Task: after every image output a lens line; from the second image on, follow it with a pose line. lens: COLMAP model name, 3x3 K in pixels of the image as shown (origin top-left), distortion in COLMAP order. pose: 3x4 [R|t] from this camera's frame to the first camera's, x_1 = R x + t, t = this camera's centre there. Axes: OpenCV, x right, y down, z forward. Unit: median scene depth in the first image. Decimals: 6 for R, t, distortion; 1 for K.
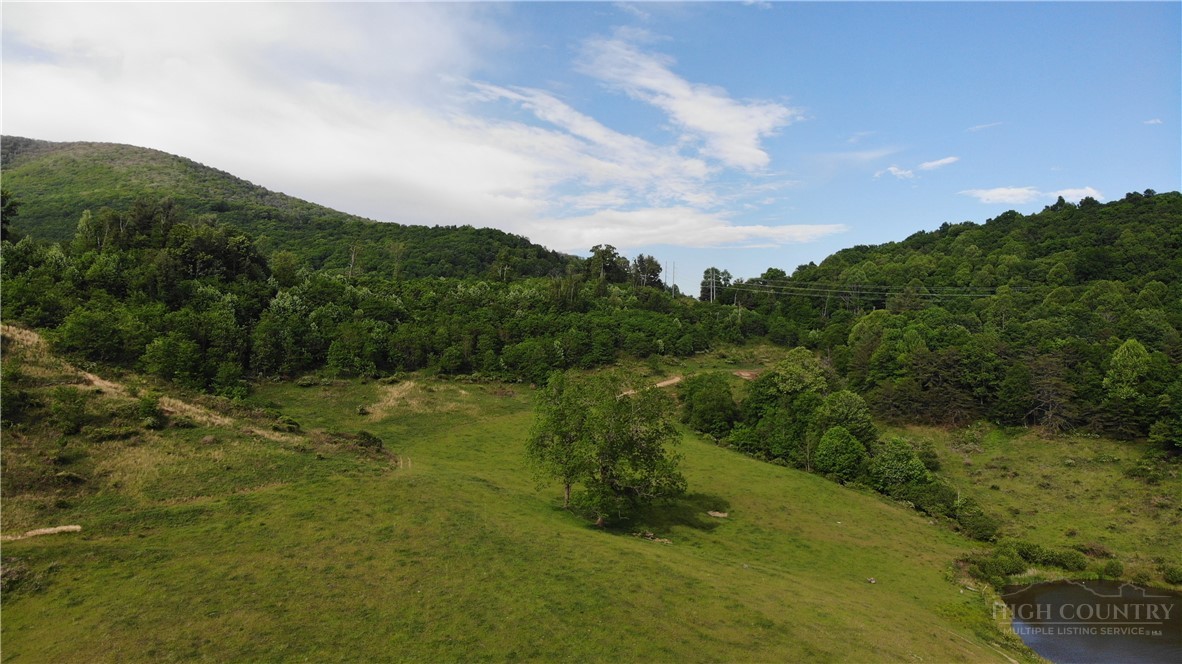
lens RADIAL K [[851.1, 0, 599.3], [0, 851.1, 336.3], [0, 0, 1]] dist [0.159082, -0.370871]
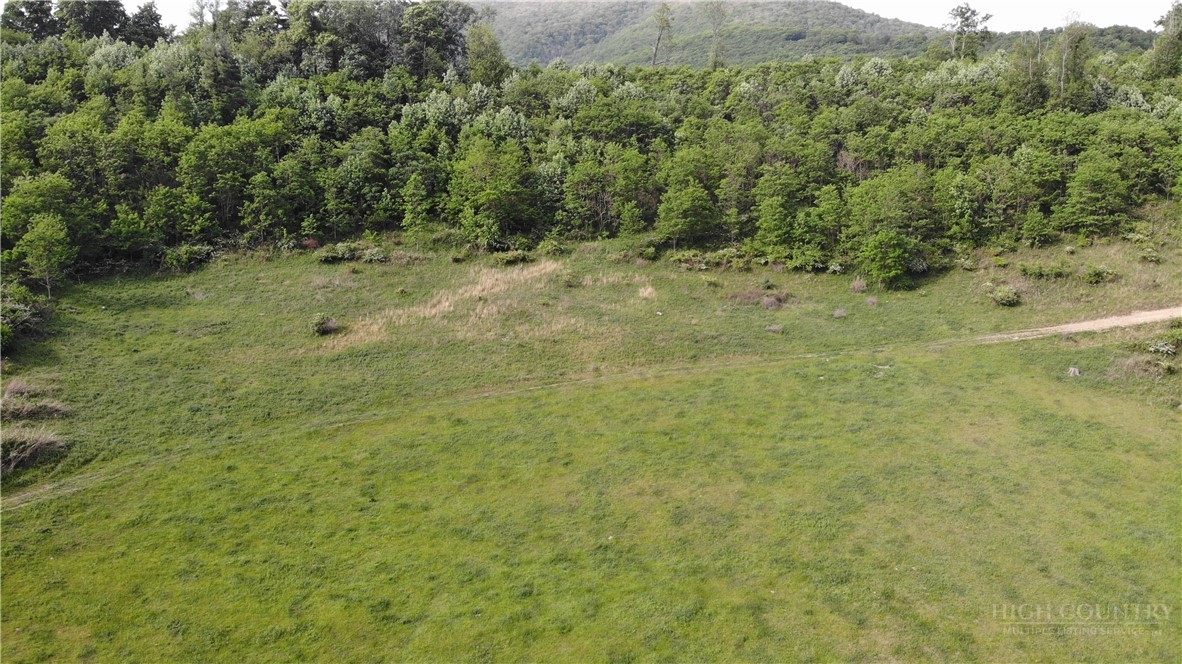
lens RADIAL K [[848.3, 0, 584.8], [0, 848.3, 334.6], [0, 0, 1]] dist [0.083862, -0.207292]
pose [[0.743794, 0.112120, -0.658938, 0.071607], [0.006044, 0.984663, 0.174365, 0.005942], [0.668381, -0.133674, 0.731709, 0.413694]]
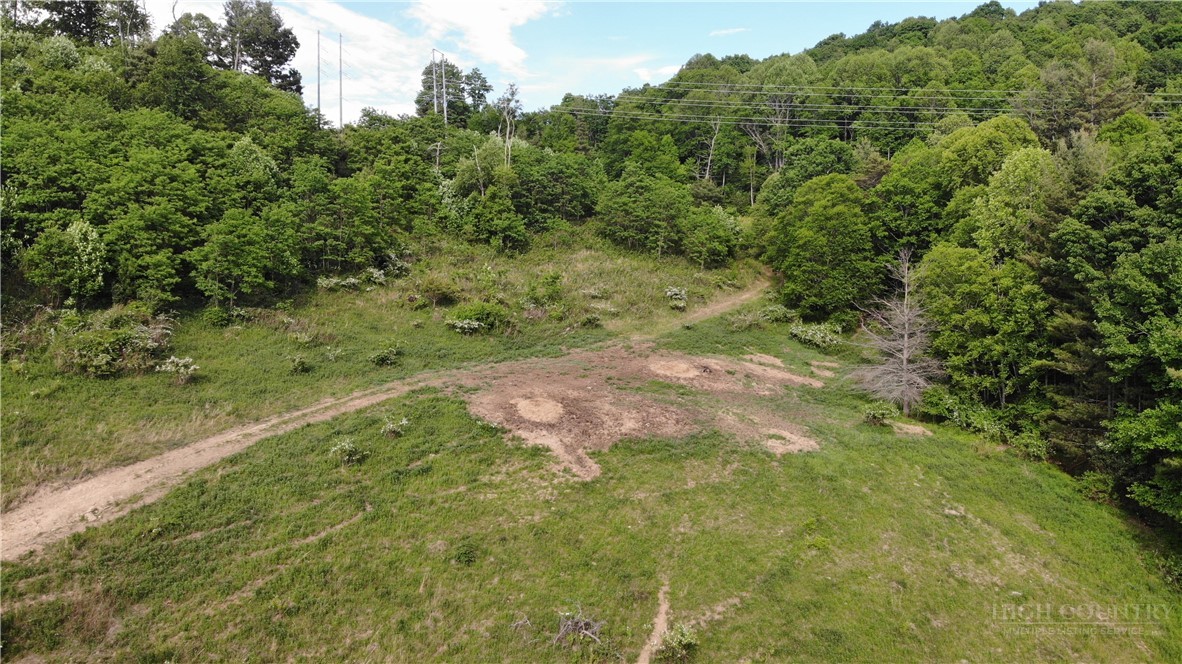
lens RADIAL K [[851.1, 0, 599.3], [0, 851.1, 336.3], [0, 0, 1]] dist [0.159082, -0.370871]
pose [[0.965611, -0.028956, 0.258375, 0.106598], [-0.000352, 0.993632, 0.112672, 0.005843], [-0.259992, -0.108888, 0.959452, 0.641962]]
